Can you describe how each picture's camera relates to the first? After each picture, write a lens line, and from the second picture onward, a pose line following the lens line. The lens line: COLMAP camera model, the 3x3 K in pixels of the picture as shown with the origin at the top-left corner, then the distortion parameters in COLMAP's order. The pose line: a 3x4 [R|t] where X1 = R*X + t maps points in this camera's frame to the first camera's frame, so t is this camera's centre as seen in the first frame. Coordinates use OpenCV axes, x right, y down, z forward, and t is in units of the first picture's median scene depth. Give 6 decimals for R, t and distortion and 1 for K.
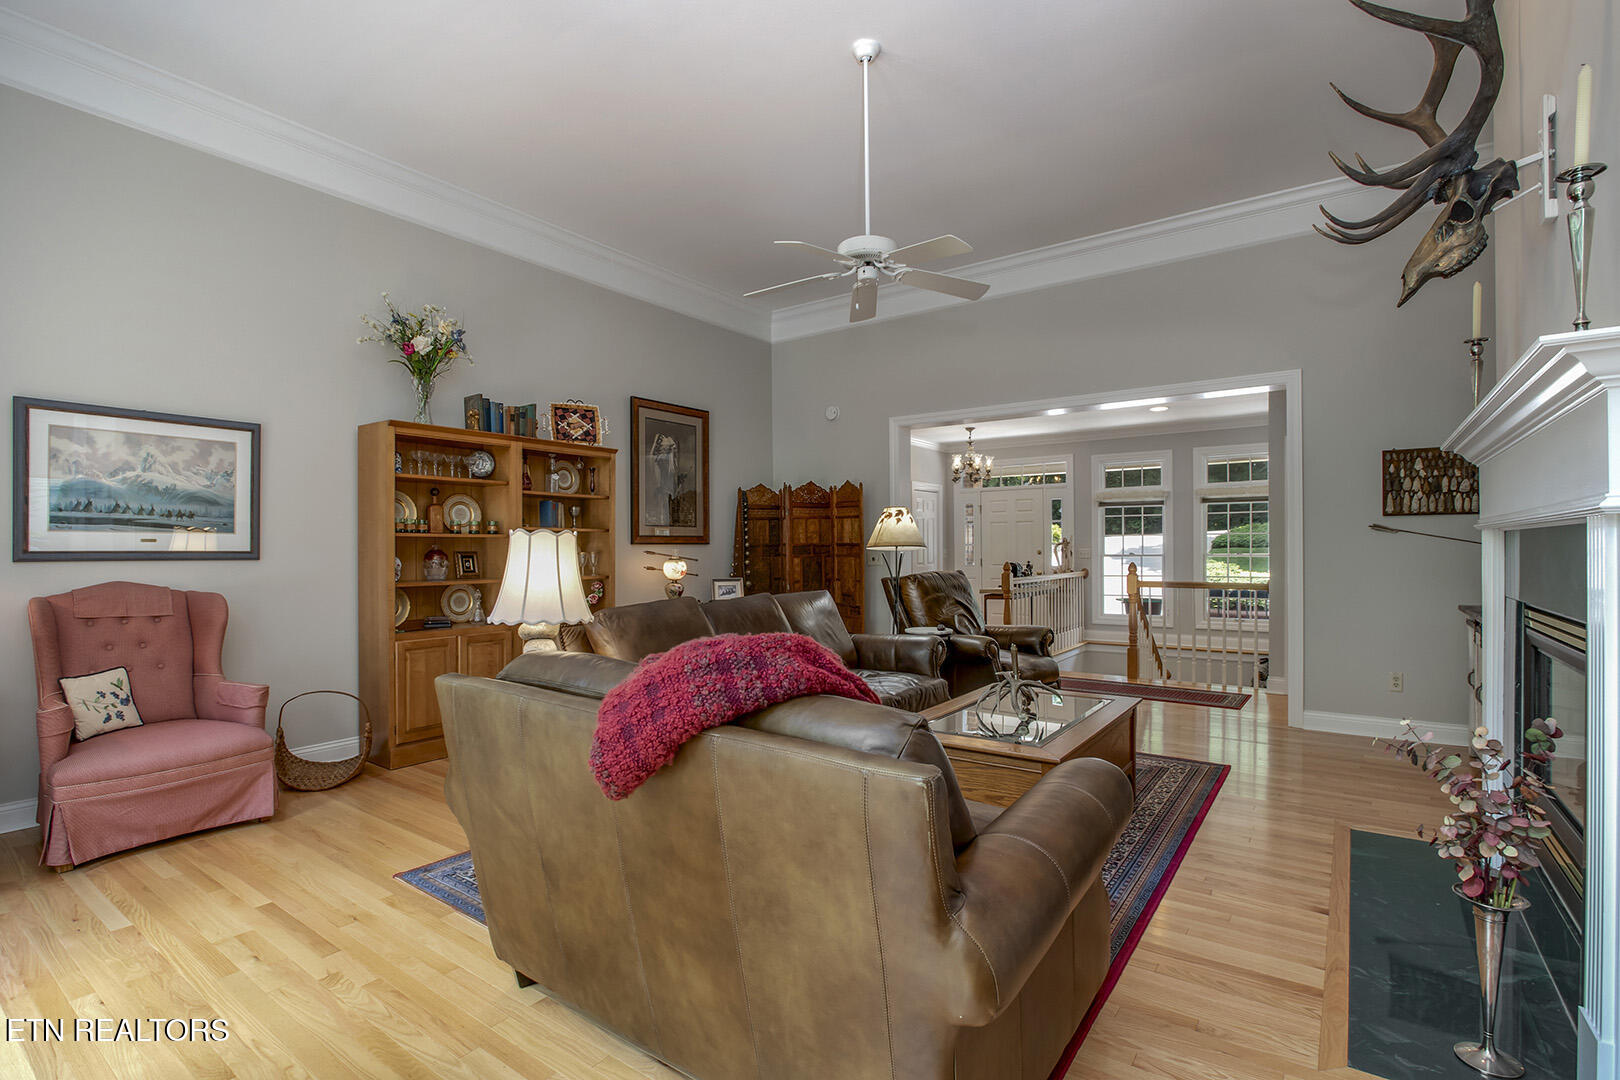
lens RADIAL K [[759.7, 0, 813.0], [0, 759.7, 552.8], [0, 0, 1]] dist [-0.018623, -0.000249]
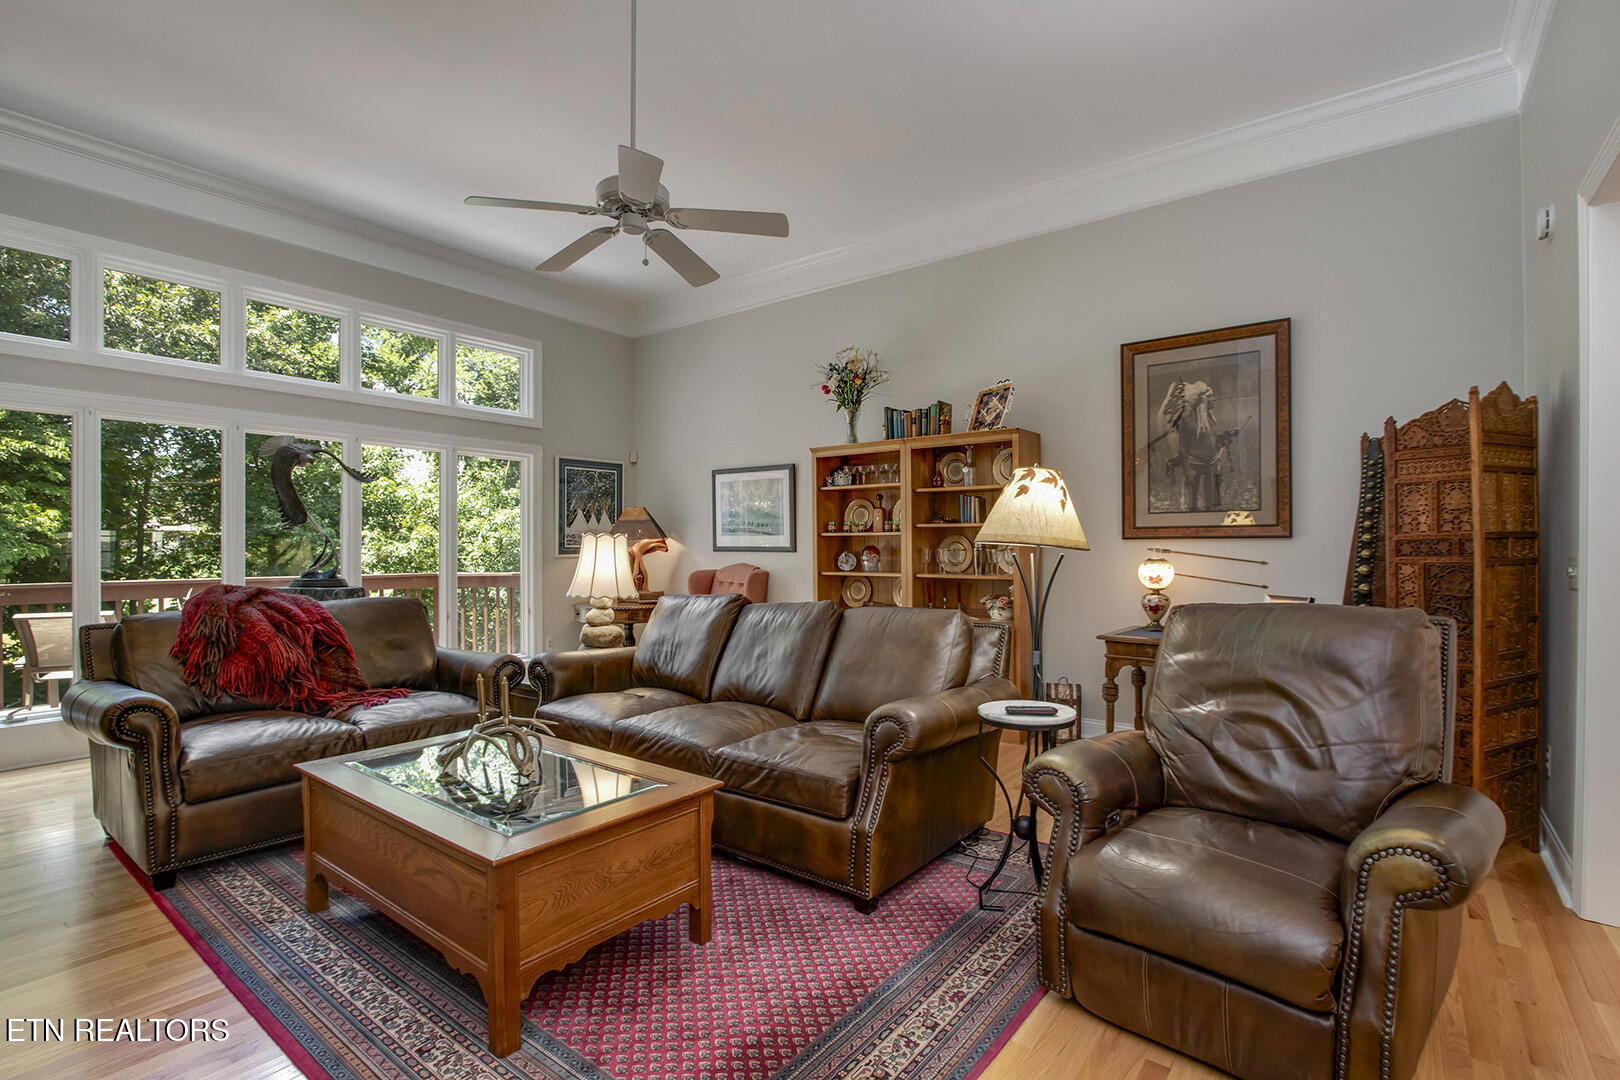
lens RADIAL K [[759.7, 0, 813.0], [0, 759.7, 552.8], [0, 0, 1]] dist [-0.018623, -0.000249]
pose [[-0.034222, 0.003470, -0.999408, 0.720919], [-0.010271, 0.999940, 0.003824, 0.003616], [0.999361, 0.010396, -0.034184, 0.972589]]
